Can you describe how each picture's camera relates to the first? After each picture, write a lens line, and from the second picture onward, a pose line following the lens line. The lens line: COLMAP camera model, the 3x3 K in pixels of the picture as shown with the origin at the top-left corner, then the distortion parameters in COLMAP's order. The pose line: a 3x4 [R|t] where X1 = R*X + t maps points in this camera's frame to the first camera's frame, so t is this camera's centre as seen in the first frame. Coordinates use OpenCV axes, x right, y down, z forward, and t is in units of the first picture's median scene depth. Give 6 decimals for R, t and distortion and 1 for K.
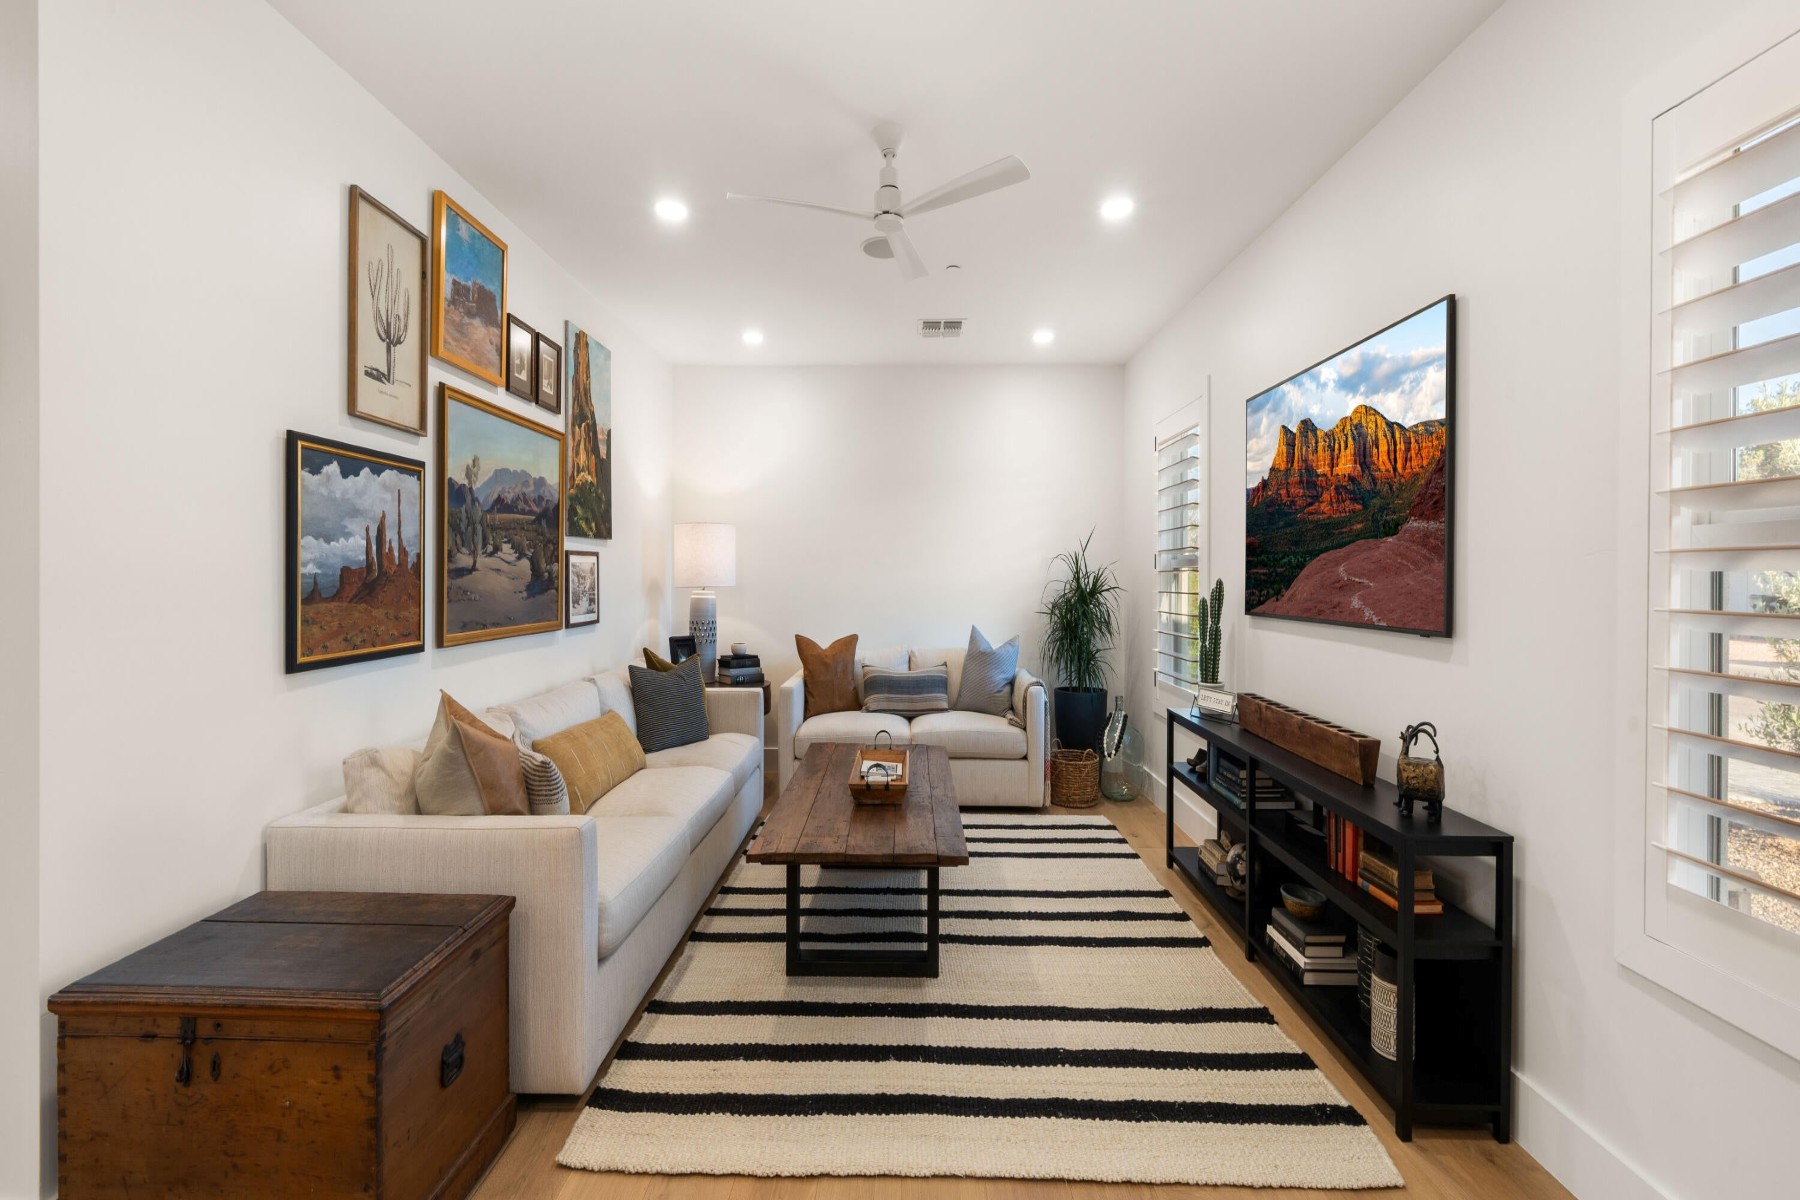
lens RADIAL K [[826.7, 0, 899.1], [0, 826.7, 576.9], [0, 0, 1]] dist [-0.002288, -0.000387]
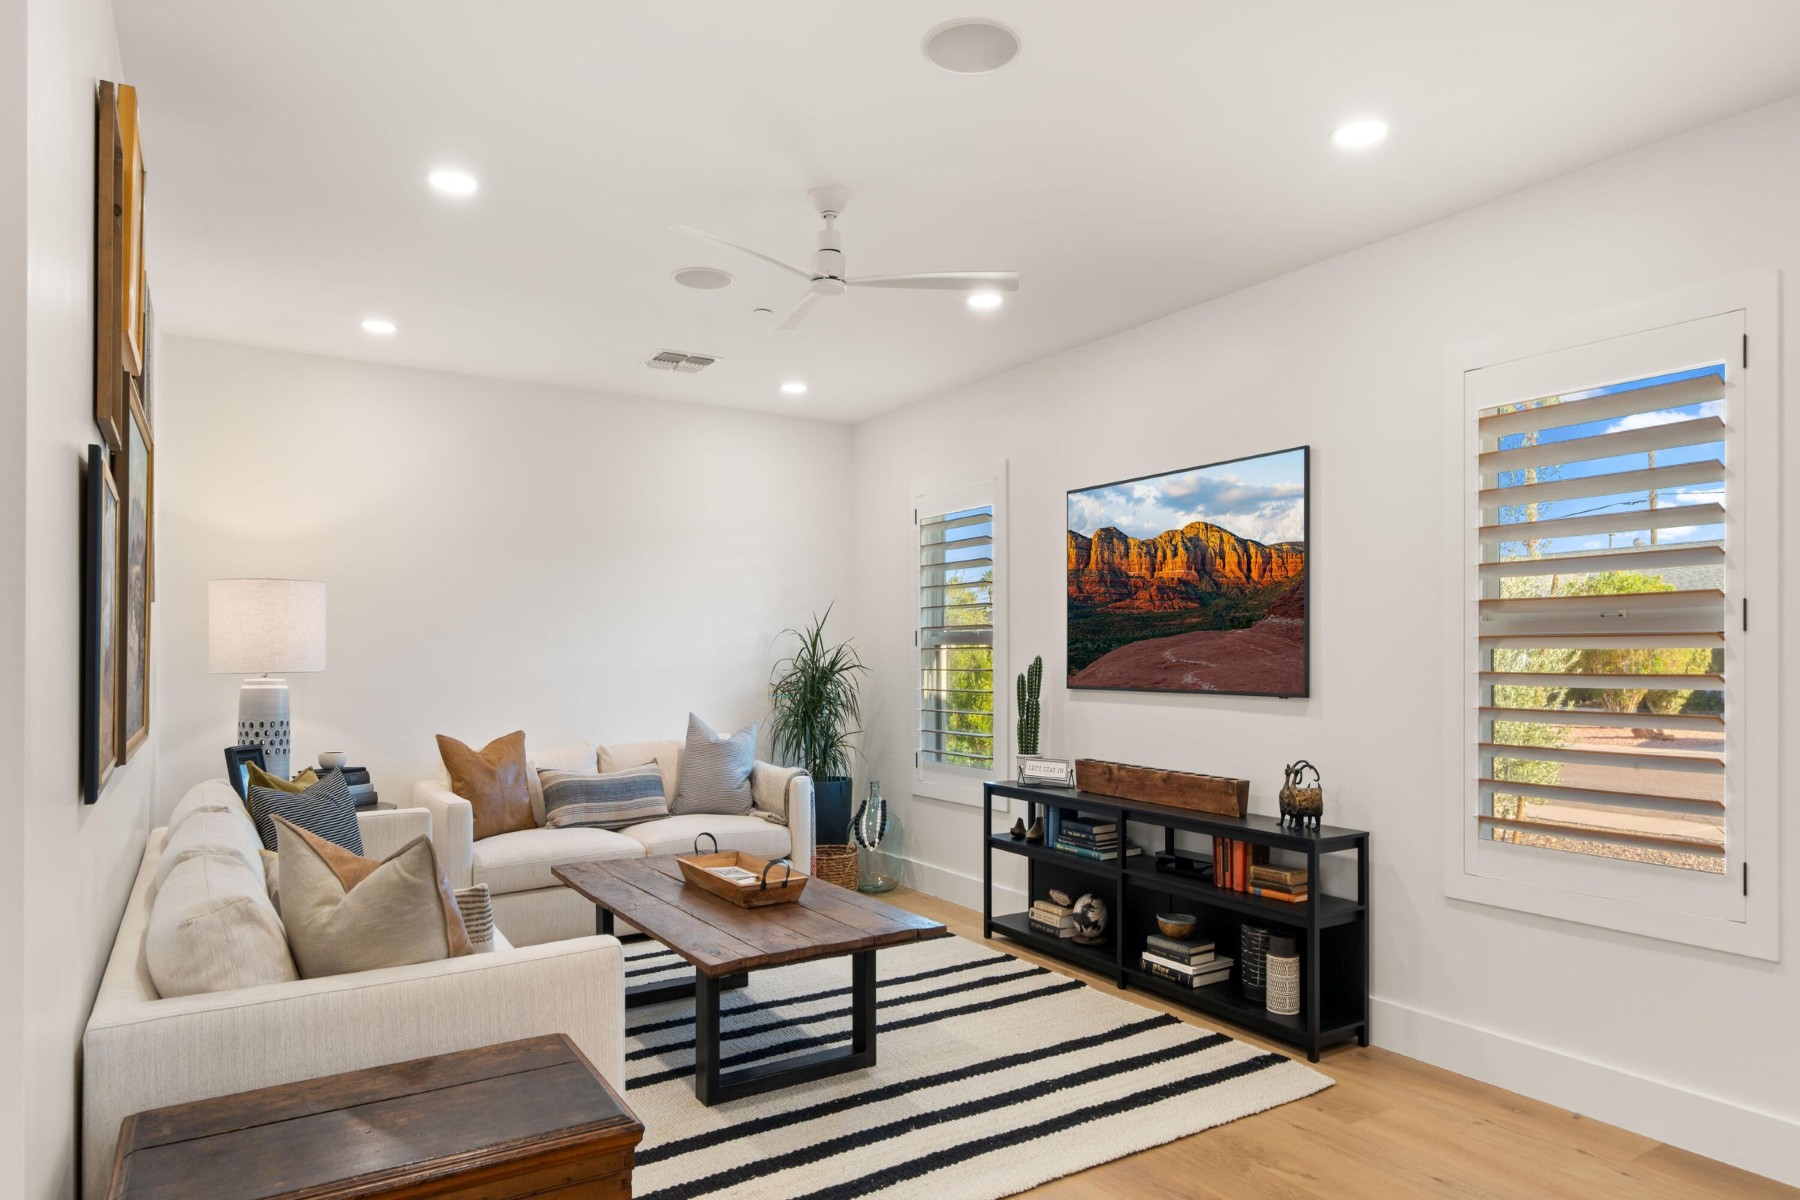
lens RADIAL K [[1107.1, 0, 899.5], [0, 1107.1, 644.2], [0, 0, 1]] dist [-0.001262, -0.000149]
pose [[0.840527, -0.001281, 0.541769, -0.612278], [0.006162, 0.999955, -0.007196, -0.003657], [-0.541735, 0.009387, 0.840497, -0.116116]]
